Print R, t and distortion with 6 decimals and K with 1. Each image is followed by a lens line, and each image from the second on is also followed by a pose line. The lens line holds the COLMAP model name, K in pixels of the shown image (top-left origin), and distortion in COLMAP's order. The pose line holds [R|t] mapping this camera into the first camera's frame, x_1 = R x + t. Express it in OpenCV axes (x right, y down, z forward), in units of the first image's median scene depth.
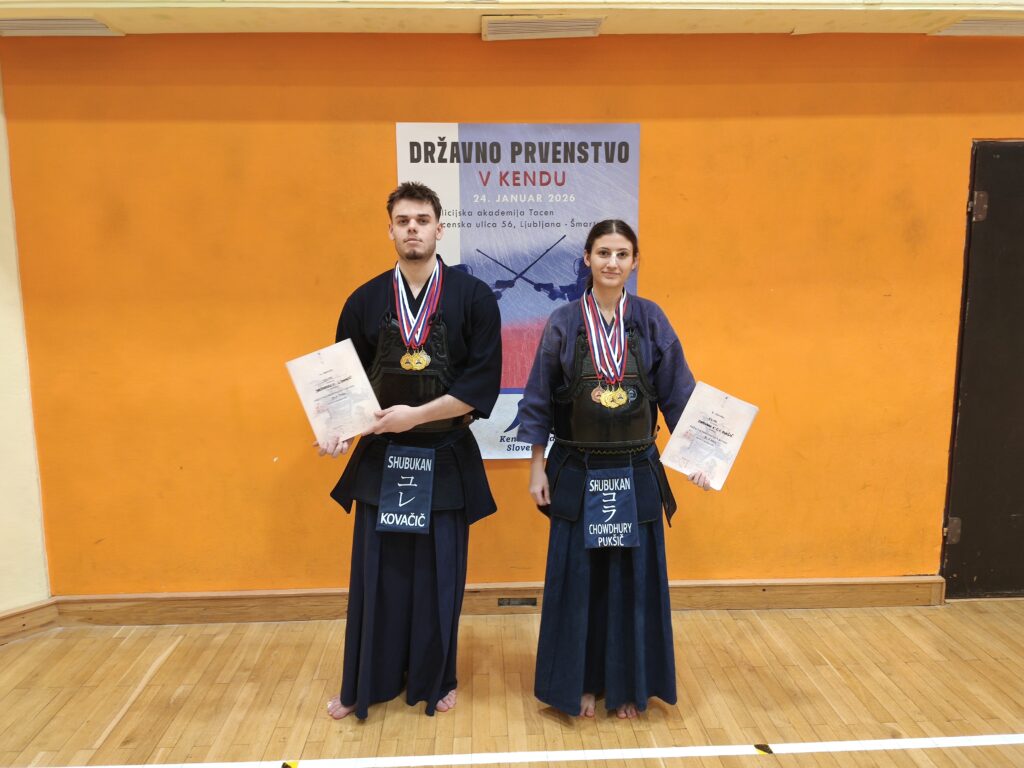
lens RADIAL K [[799.9, 0, 514.3], [0, 799.9, 388.4], [0, 0, 1]] dist [0.072256, -0.094481]
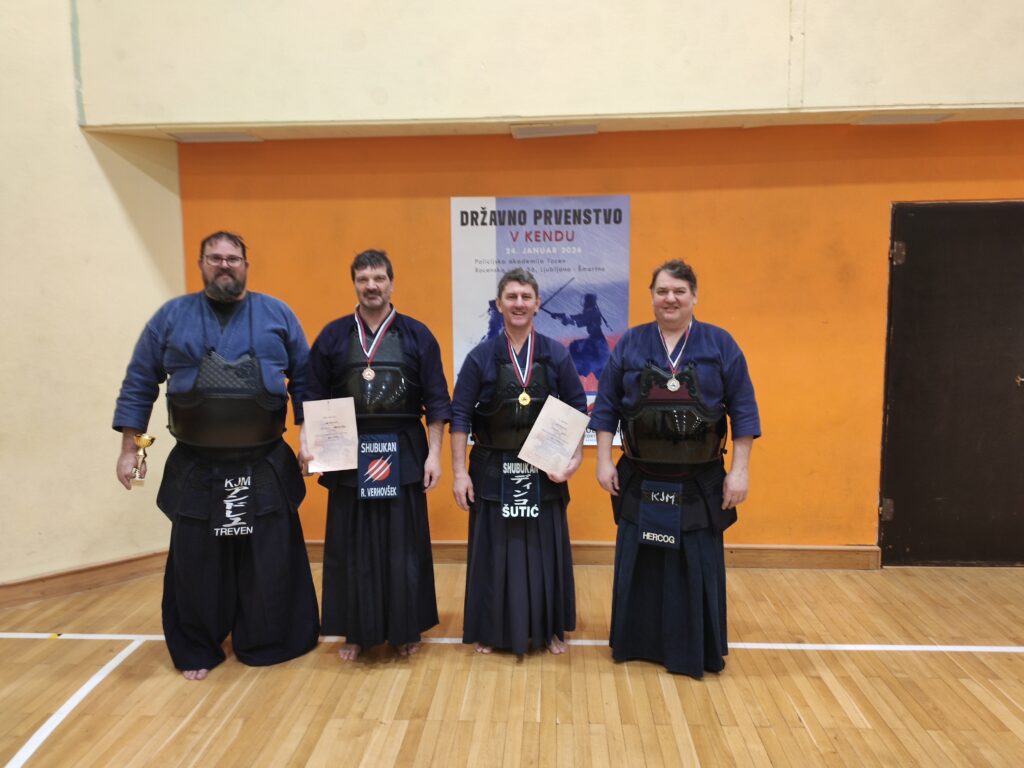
lens RADIAL K [[796.3, 0, 513.9], [0, 796.3, 387.4], [0, 0, 1]] dist [0.078720, -0.106144]
pose [[0.995004, 0.008771, -0.099445, 0.099068], [-0.013091, 0.998995, -0.042868, 0.052399], [0.098969, 0.043955, 0.994119, -0.335098]]
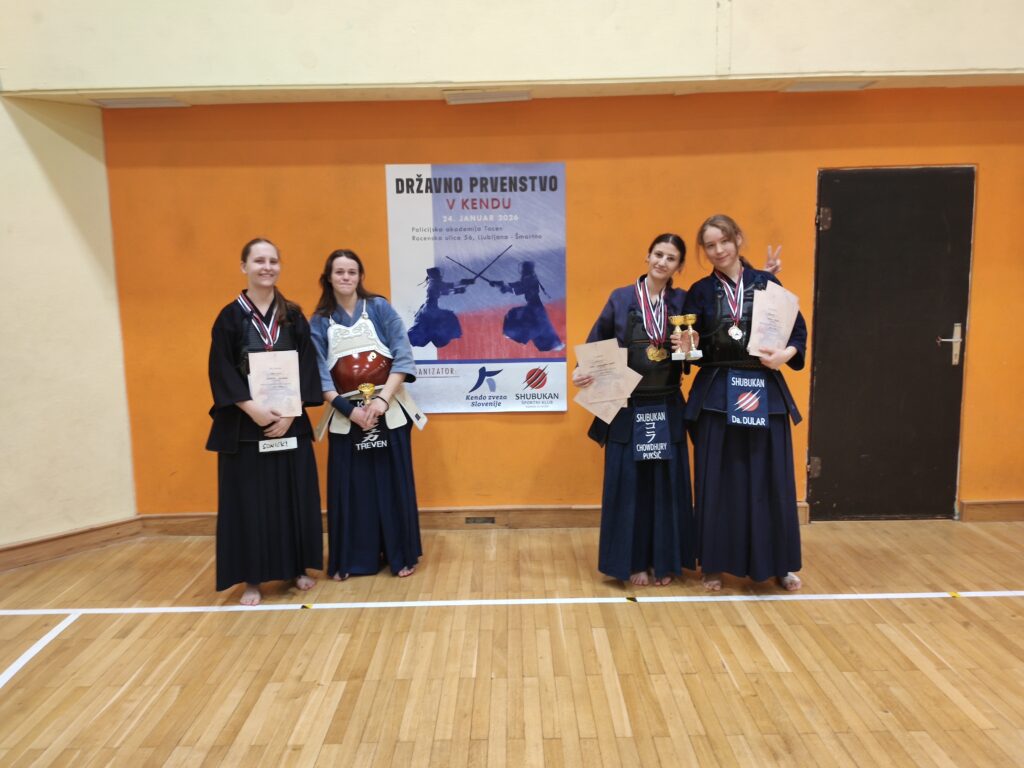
lens RADIAL K [[796.3, 0, 513.9], [0, 796.3, 387.4], [0, 0, 1]] dist [0.078720, -0.106144]
pose [[0.998958, -0.005294, -0.045330, 0.129394], [0.004869, 0.999943, -0.009485, 0.062413], [0.045378, 0.009254, 0.998927, -0.345079]]
